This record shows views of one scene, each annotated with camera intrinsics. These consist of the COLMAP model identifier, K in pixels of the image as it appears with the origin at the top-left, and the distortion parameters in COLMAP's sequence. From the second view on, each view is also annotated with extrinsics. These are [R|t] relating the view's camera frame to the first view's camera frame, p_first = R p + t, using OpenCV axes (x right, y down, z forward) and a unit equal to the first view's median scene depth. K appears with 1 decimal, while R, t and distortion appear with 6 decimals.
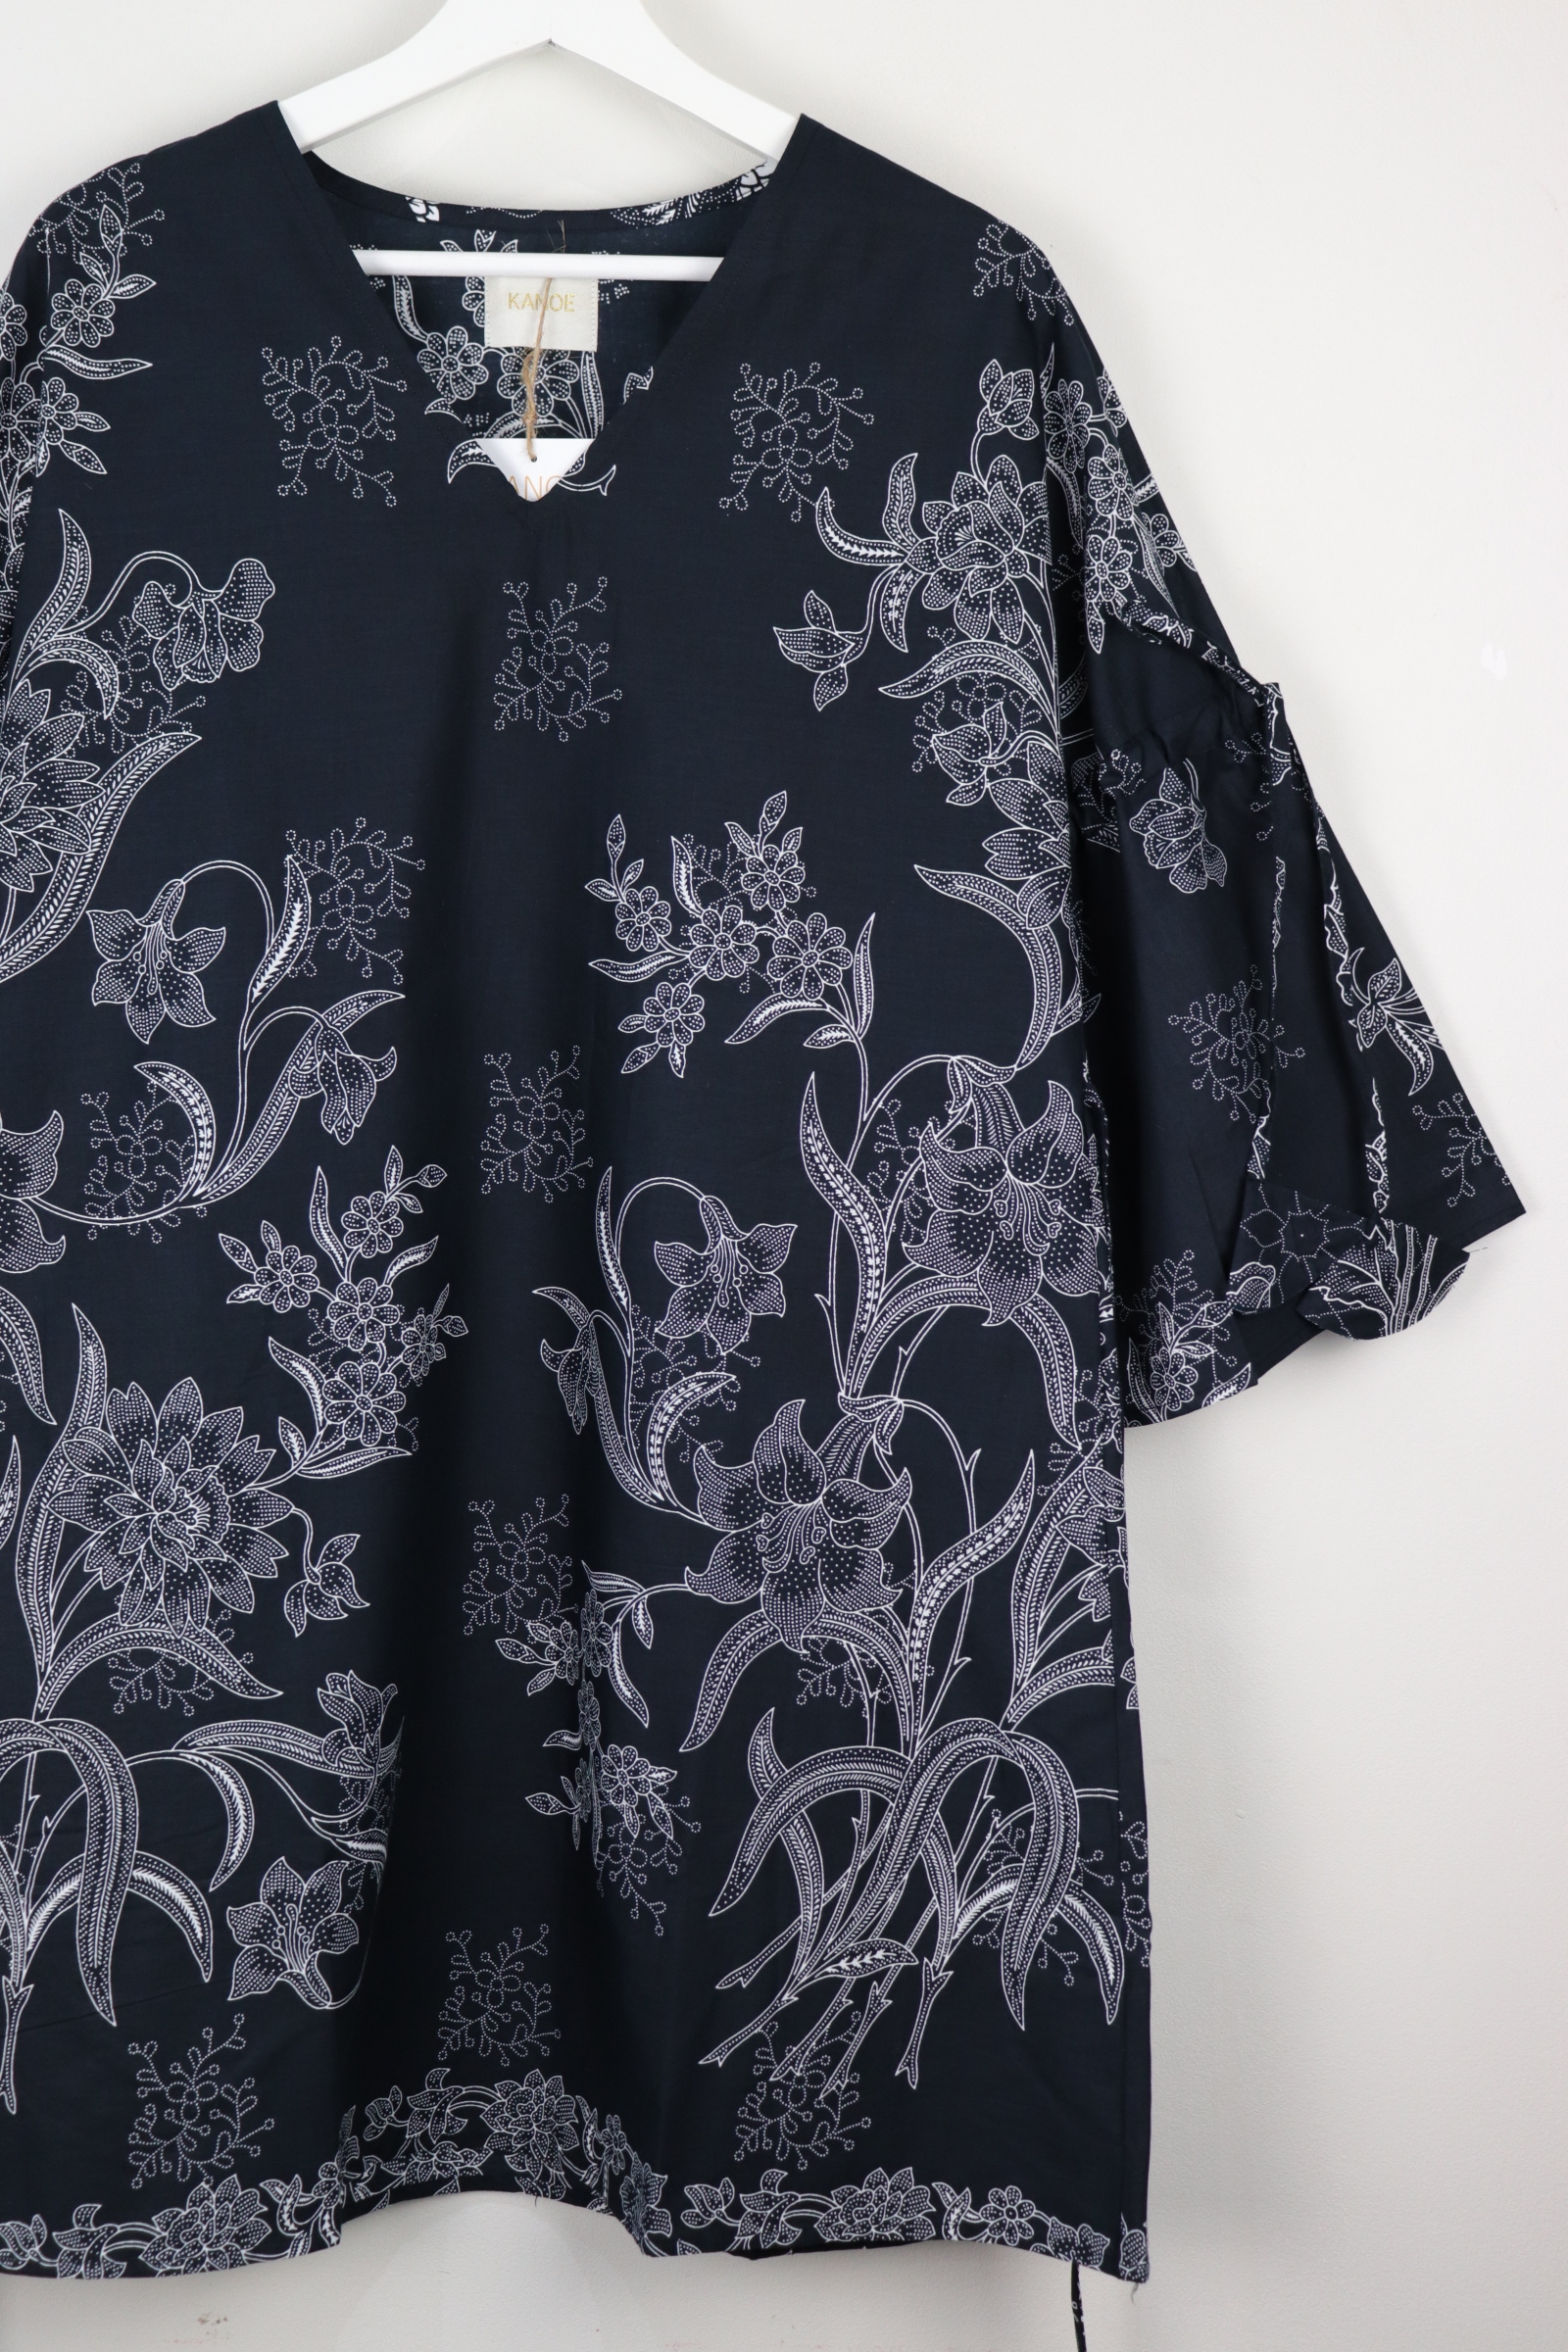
lens RADIAL K [[3086.1, 0, 768.2], [0, 3086.1, 1210.3], [0, 0, 1]] dist [0.016145, 0.000000]
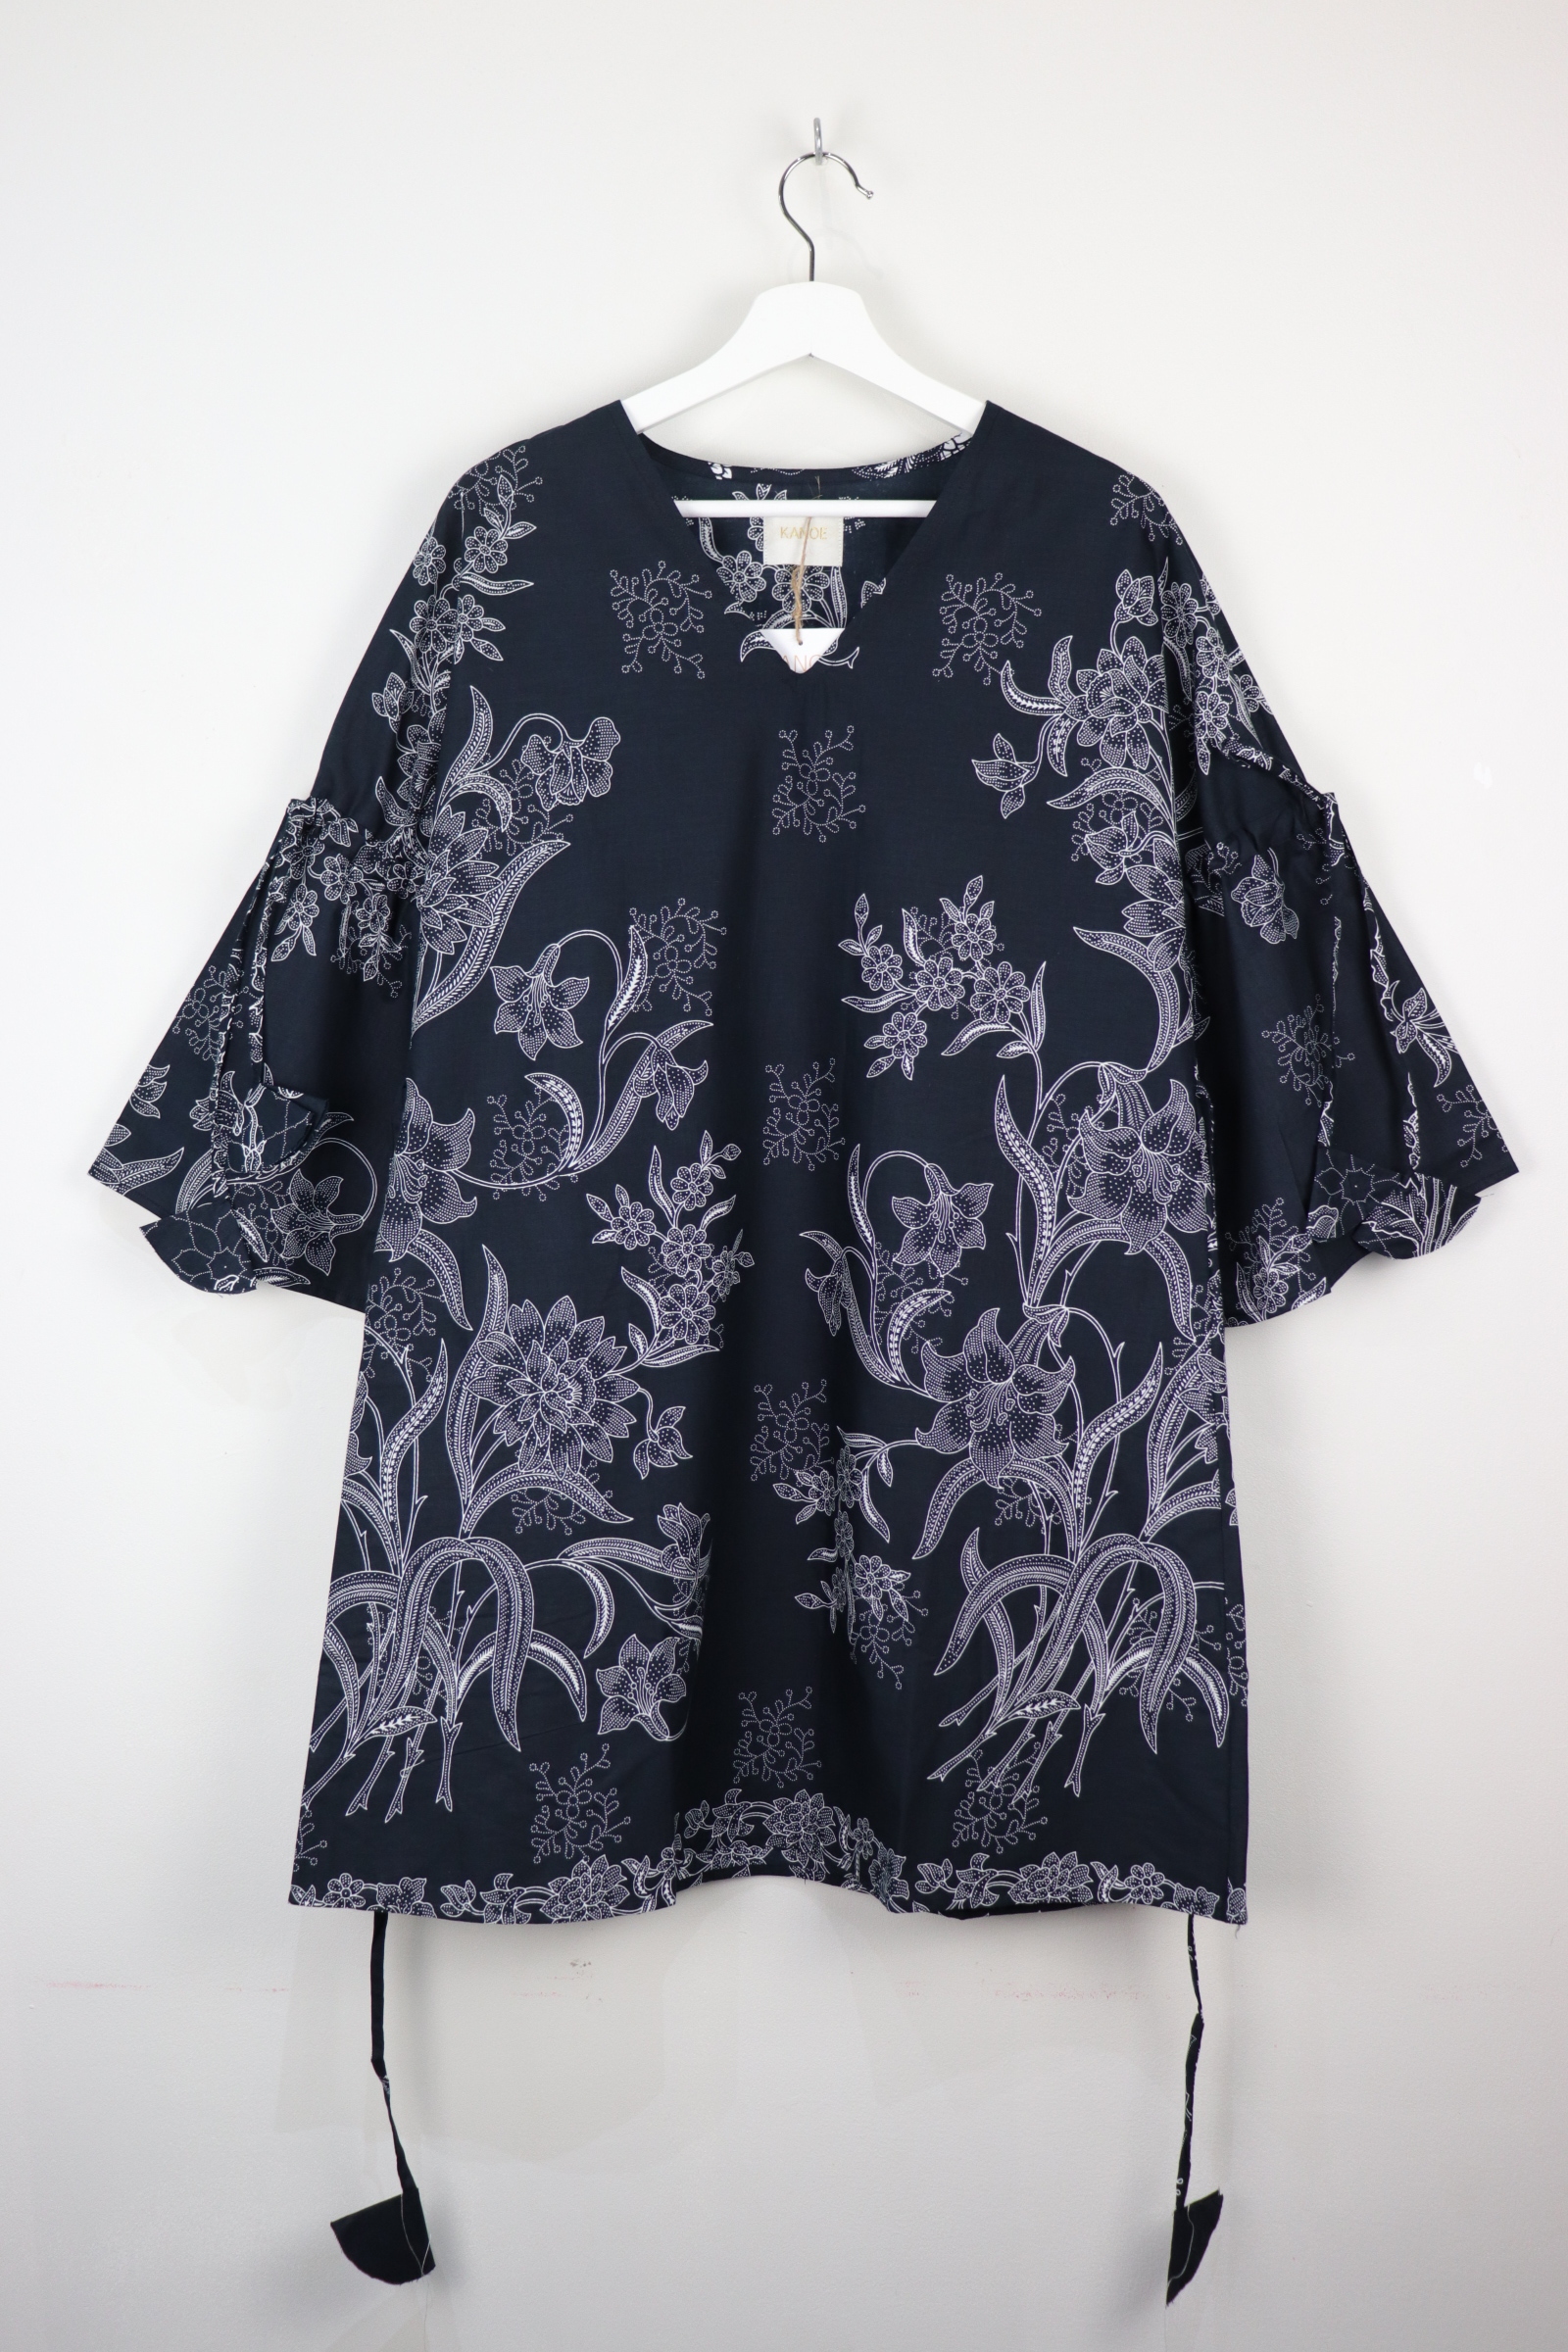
lens RADIAL K [[2507.4, 0, 787.4], [0, 2507.4, 1202.1], [0, 0, 1]] dist [-0.091950, 0.000000]
pose [[0.999698, -0.010383, -0.022267, -0.059338], [0.010508, 0.999930, 0.005510, 0.005764], [0.022208, -0.005743, 0.999737, -0.142299]]
